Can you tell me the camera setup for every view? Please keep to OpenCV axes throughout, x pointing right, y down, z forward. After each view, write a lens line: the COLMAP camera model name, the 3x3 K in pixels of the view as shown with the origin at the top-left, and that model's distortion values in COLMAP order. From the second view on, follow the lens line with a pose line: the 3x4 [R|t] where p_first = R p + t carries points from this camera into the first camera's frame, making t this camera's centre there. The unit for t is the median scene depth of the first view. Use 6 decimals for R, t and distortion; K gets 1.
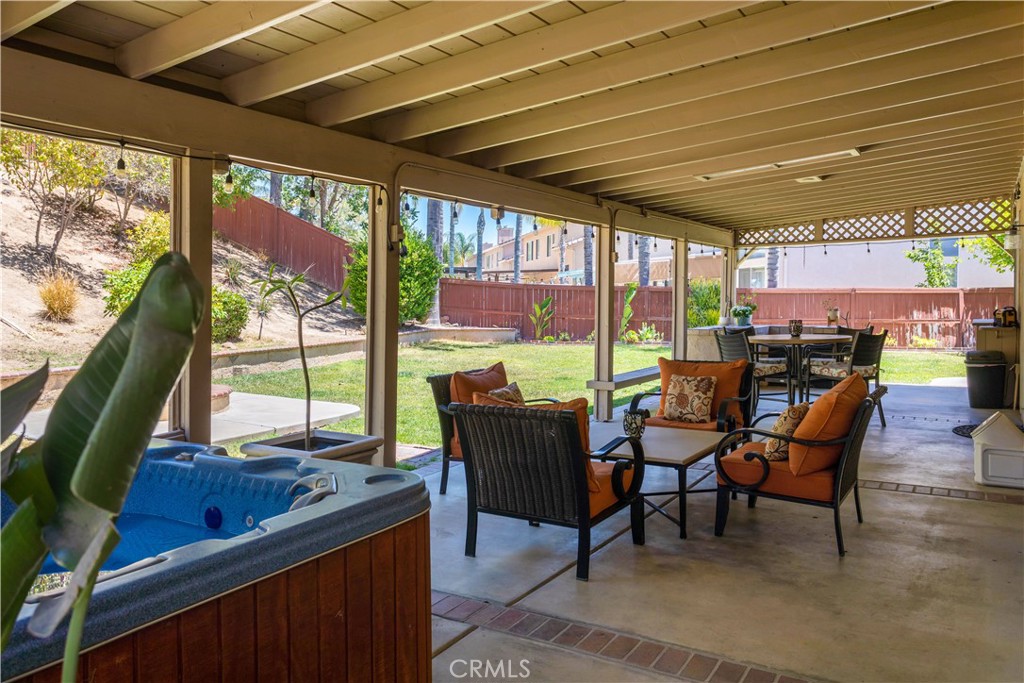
lens RADIAL K [[747.1, 0, 512.0], [0, 747.1, 341.5], [0, 0, 1]] dist [0.006349, 0.001301]
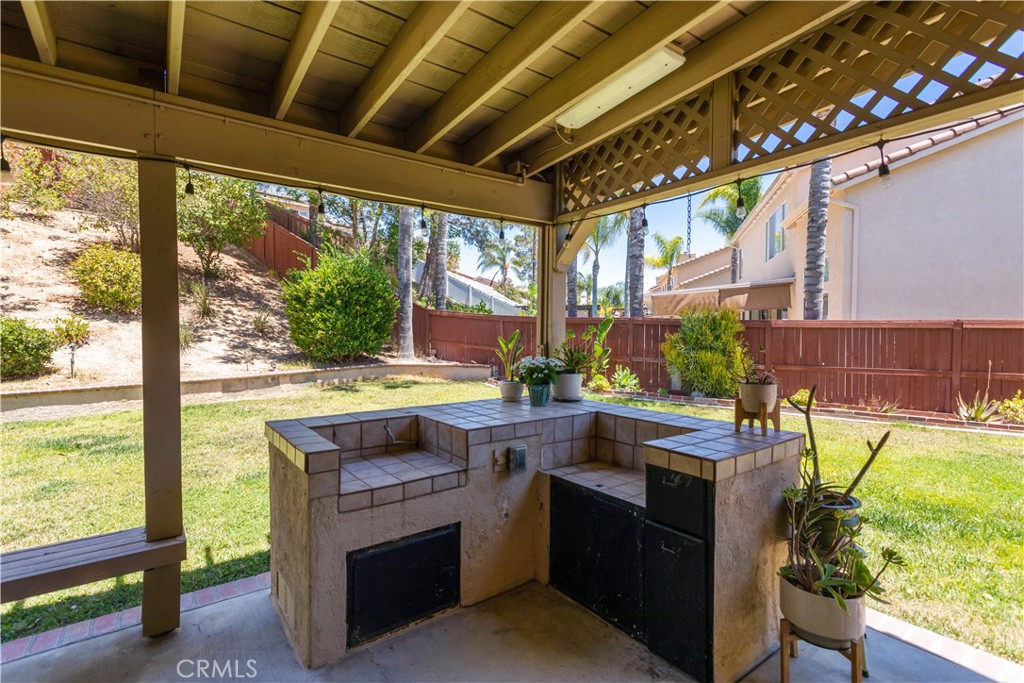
lens RADIAL K [[500.3, 0, 512.0], [0, 500.3, 341.5], [0, 0, 1]] dist [0.001642, 0.000660]
pose [[0.935948, 0.016626, -0.351746, 0.254902], [-0.028786, 0.999154, -0.029368, -0.031086], [0.350960, 0.037613, 0.935635, 0.483262]]
